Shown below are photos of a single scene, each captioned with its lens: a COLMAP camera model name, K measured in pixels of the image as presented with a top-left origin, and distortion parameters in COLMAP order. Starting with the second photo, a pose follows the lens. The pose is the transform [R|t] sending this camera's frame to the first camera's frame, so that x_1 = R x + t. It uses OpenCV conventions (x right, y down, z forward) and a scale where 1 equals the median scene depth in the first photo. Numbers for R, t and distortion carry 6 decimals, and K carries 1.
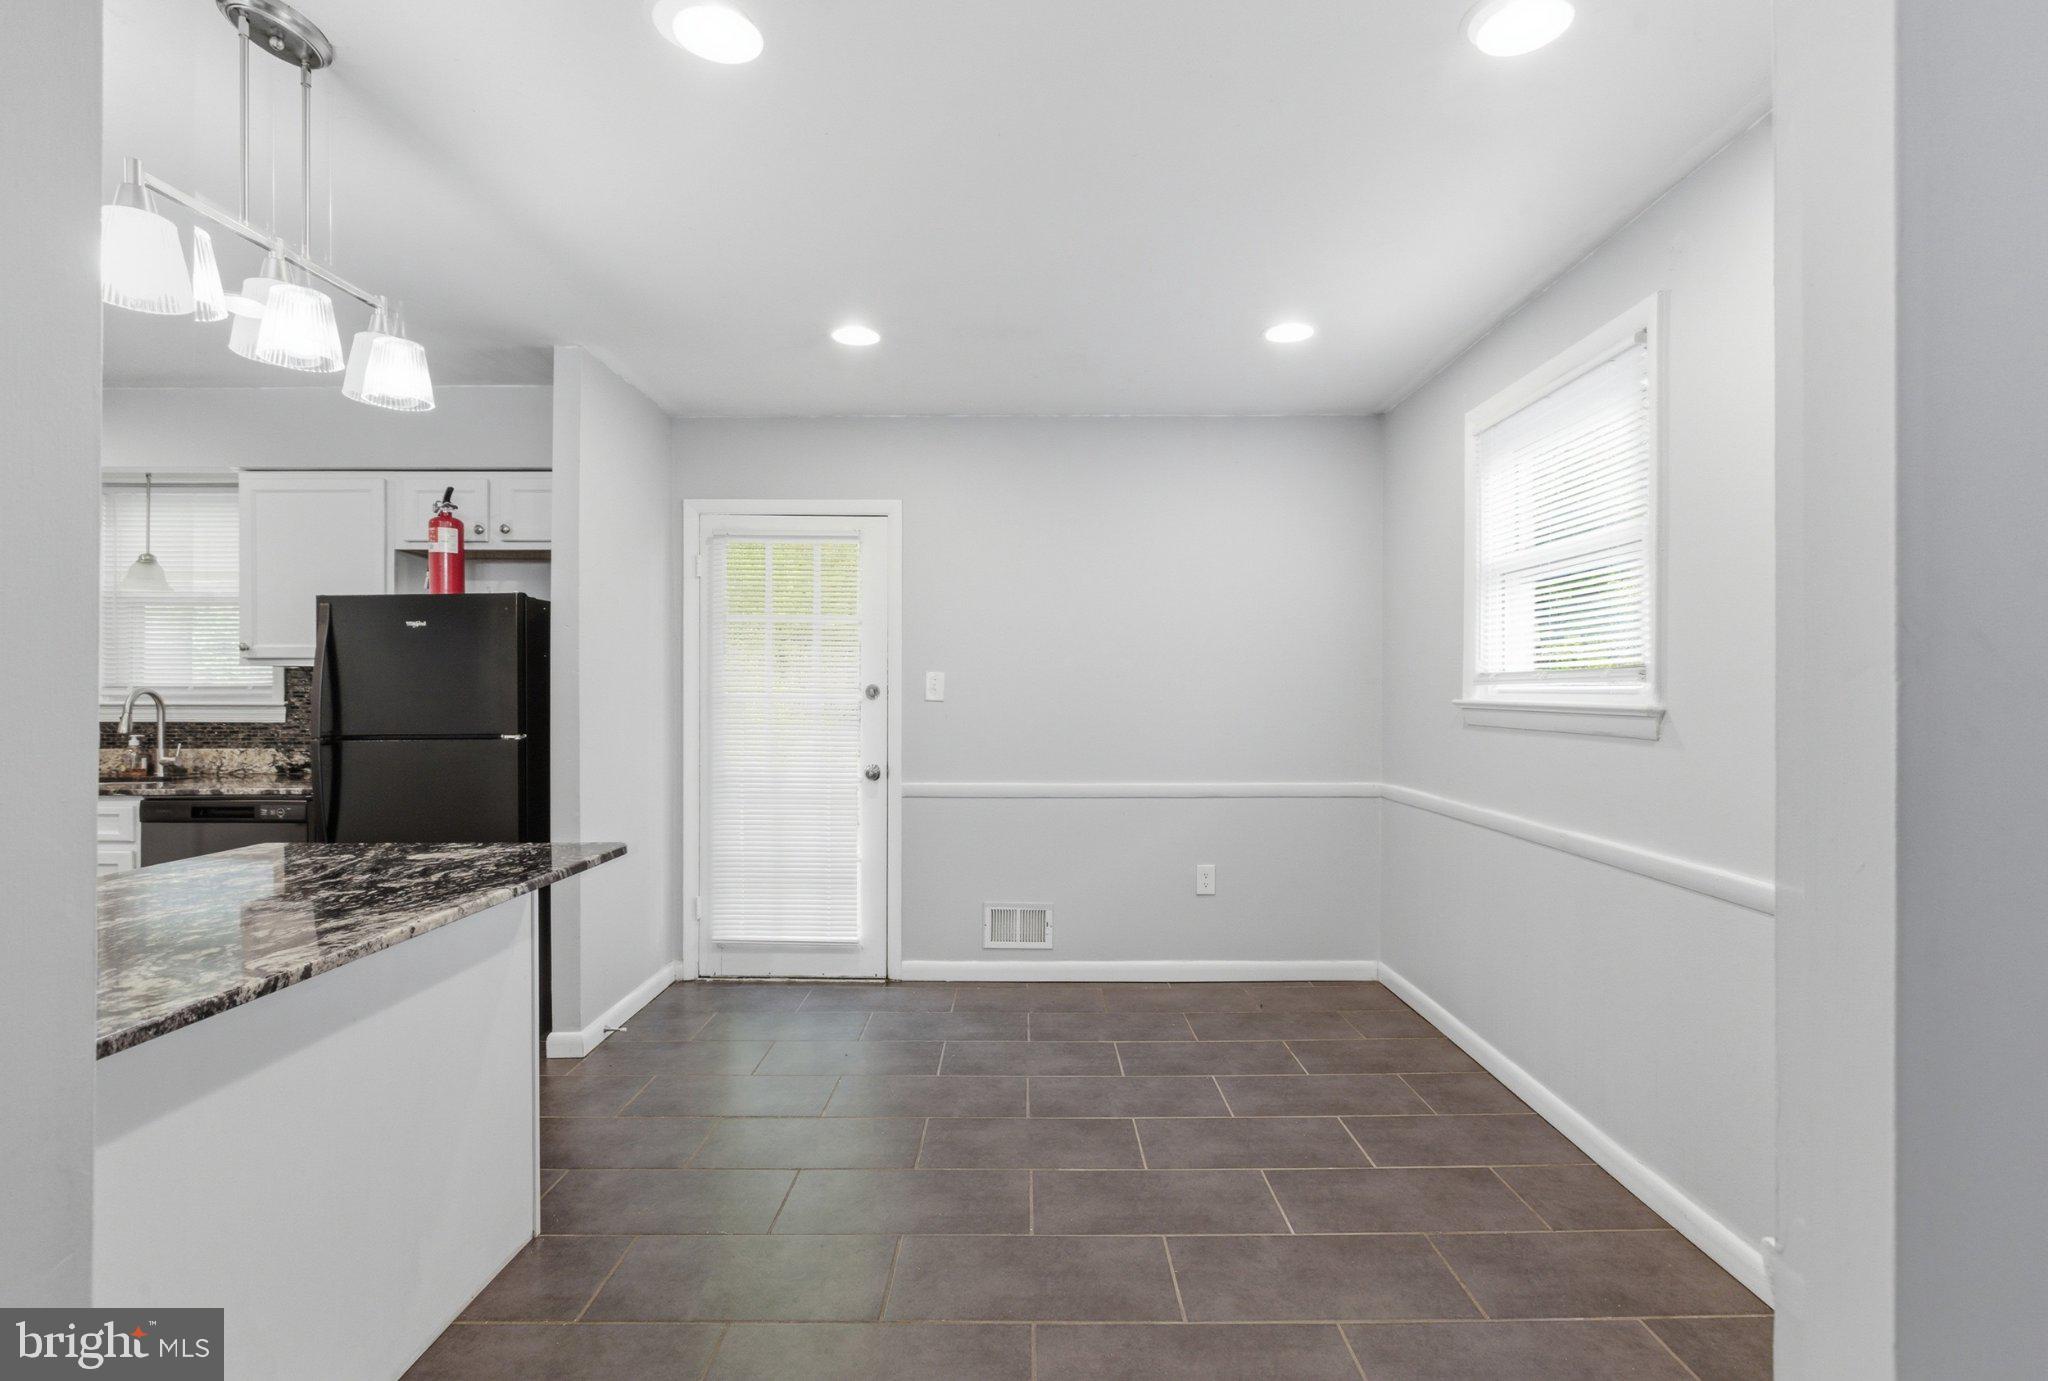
lens RADIAL K [[957.9, 0, 1015.3], [0, 957.9, 690.2], [0, 0, 1]] dist [0.004385, 0.000188]
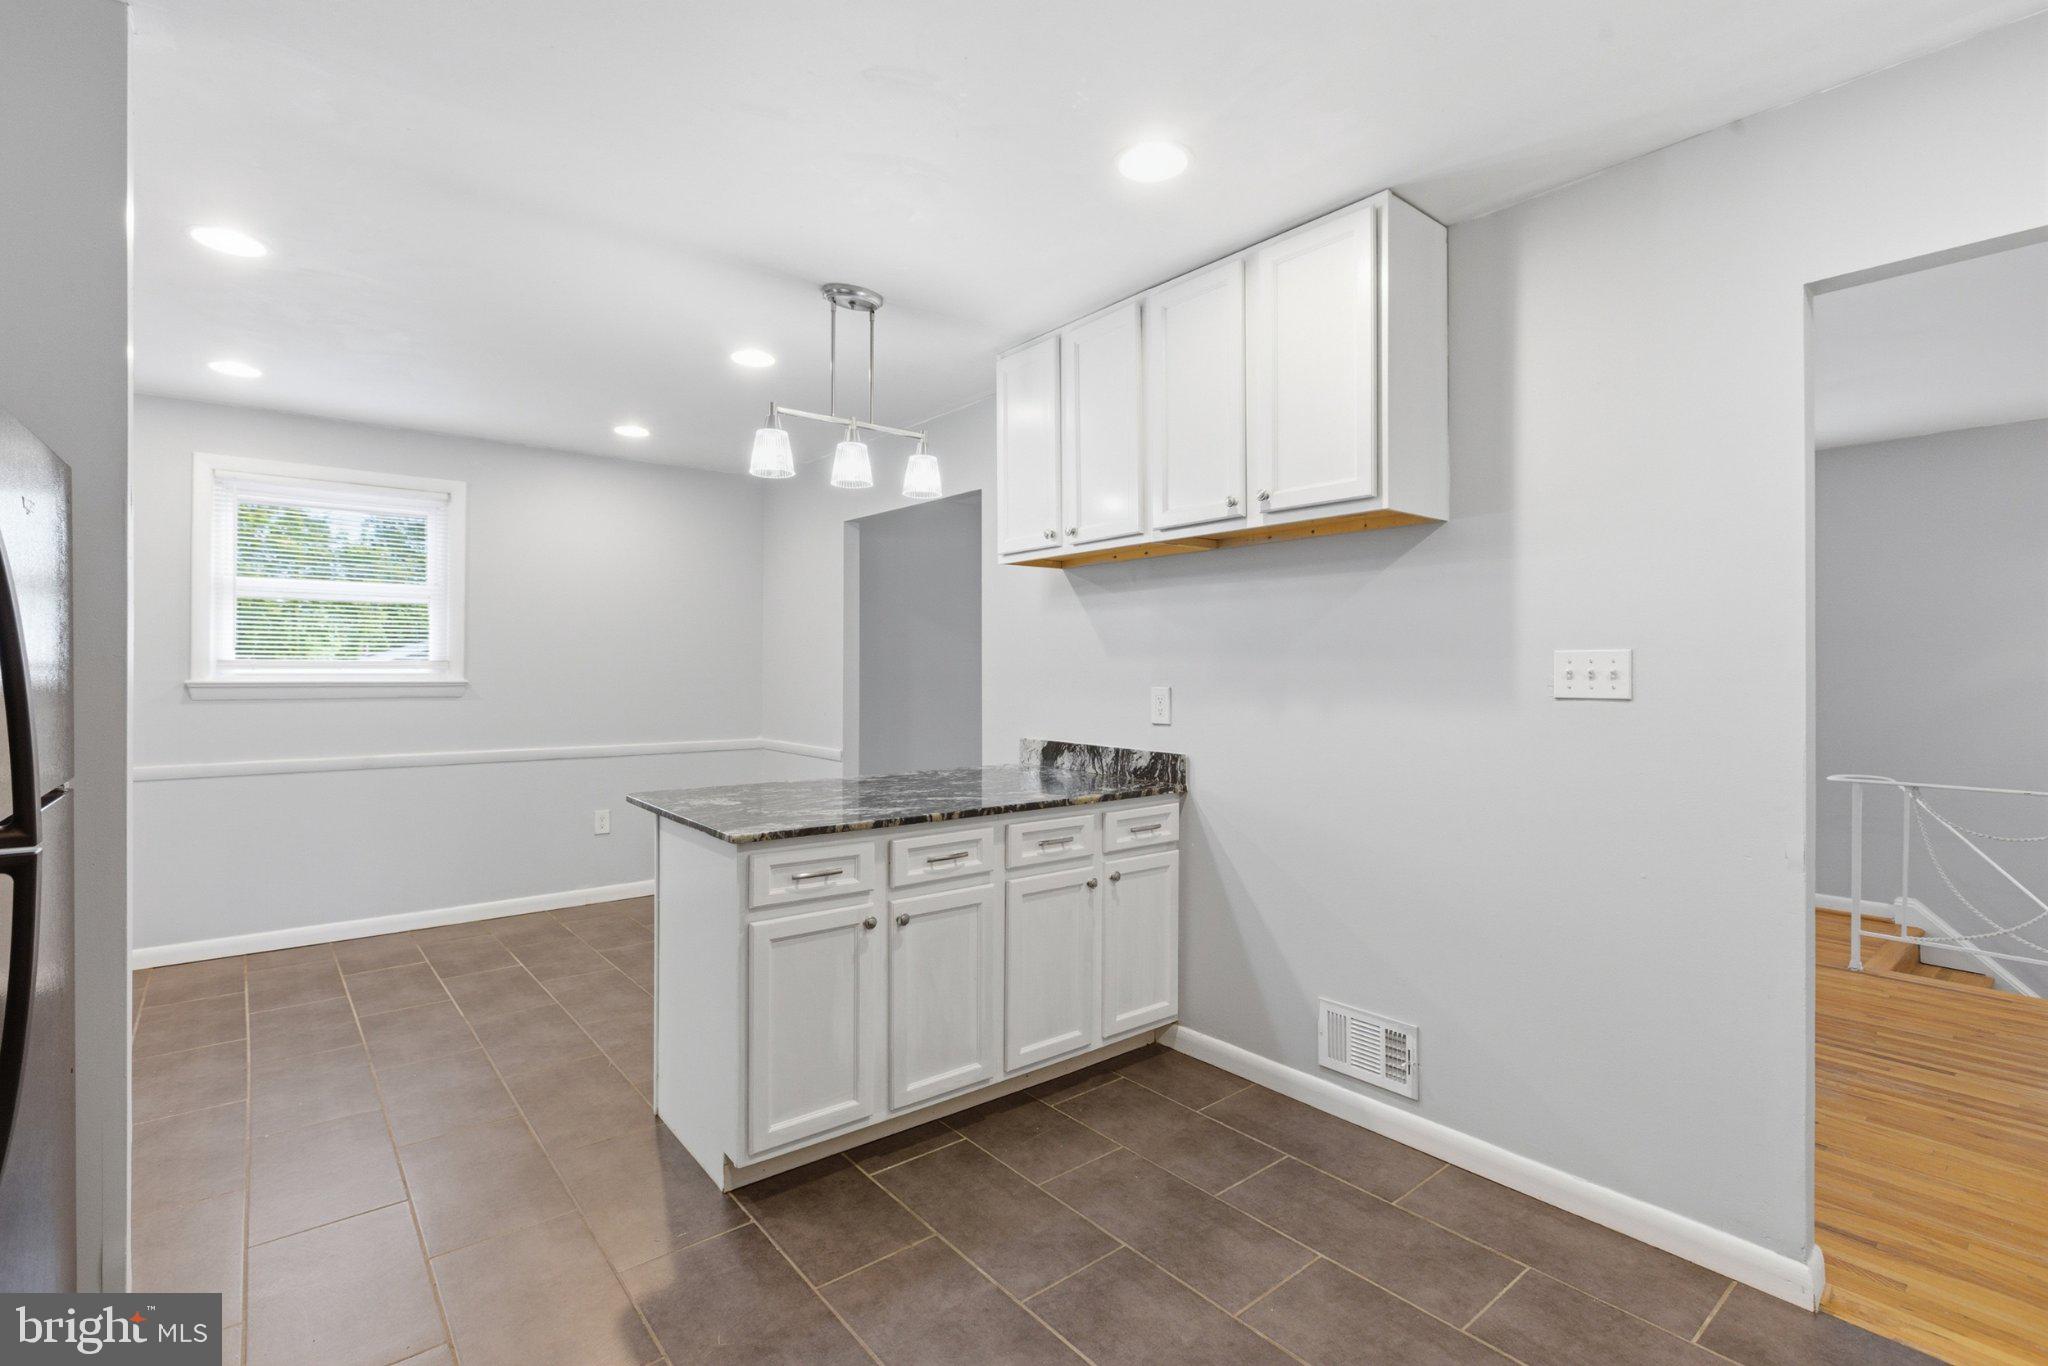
lens RADIAL K [[957.9, 0, 1013.5], [0, 957.9, 672.9], [0, 0, 1]] dist [-0.004446, 0.001889]
pose [[-0.635172, -0.003323, 0.772363, -0.975535], [-0.001948, 0.999994, 0.002701, -0.004906], [-0.772368, 0.000211, -0.635175, 0.800139]]
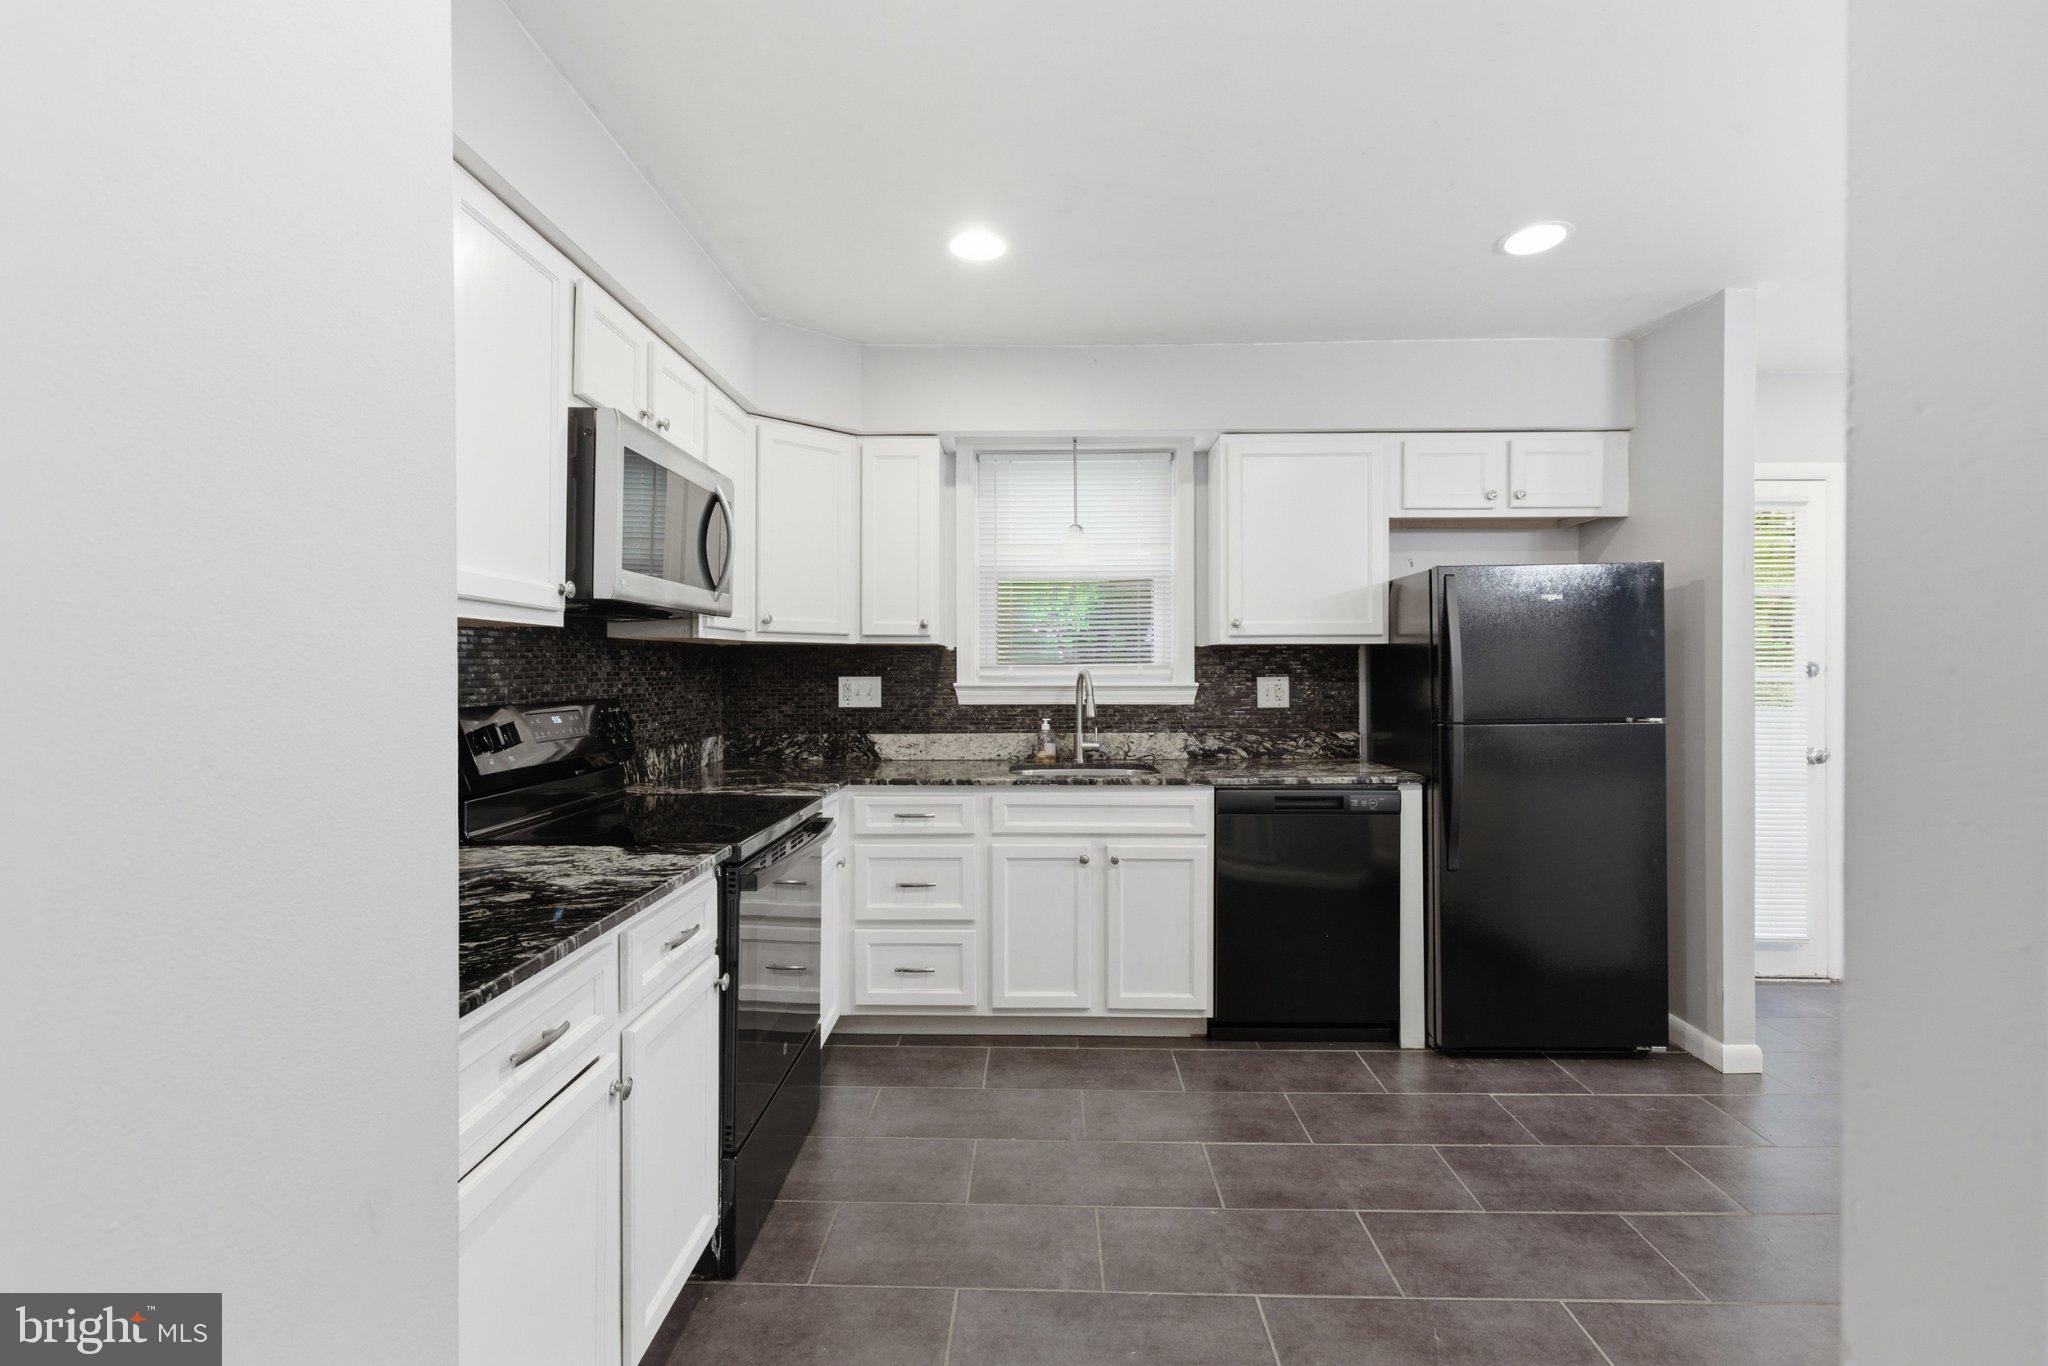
lens RADIAL K [[957.9, 0, 1034.3], [0, 957.9, 676.4], [0, 0, 1]] dist [-0.004446, 0.001889]
pose [[0.999932, -0.003198, -0.011206, -0.925789], [0.003293, 0.999959, 0.008453, -0.002434], [0.011178, -0.008490, 0.999901, 0.066652]]
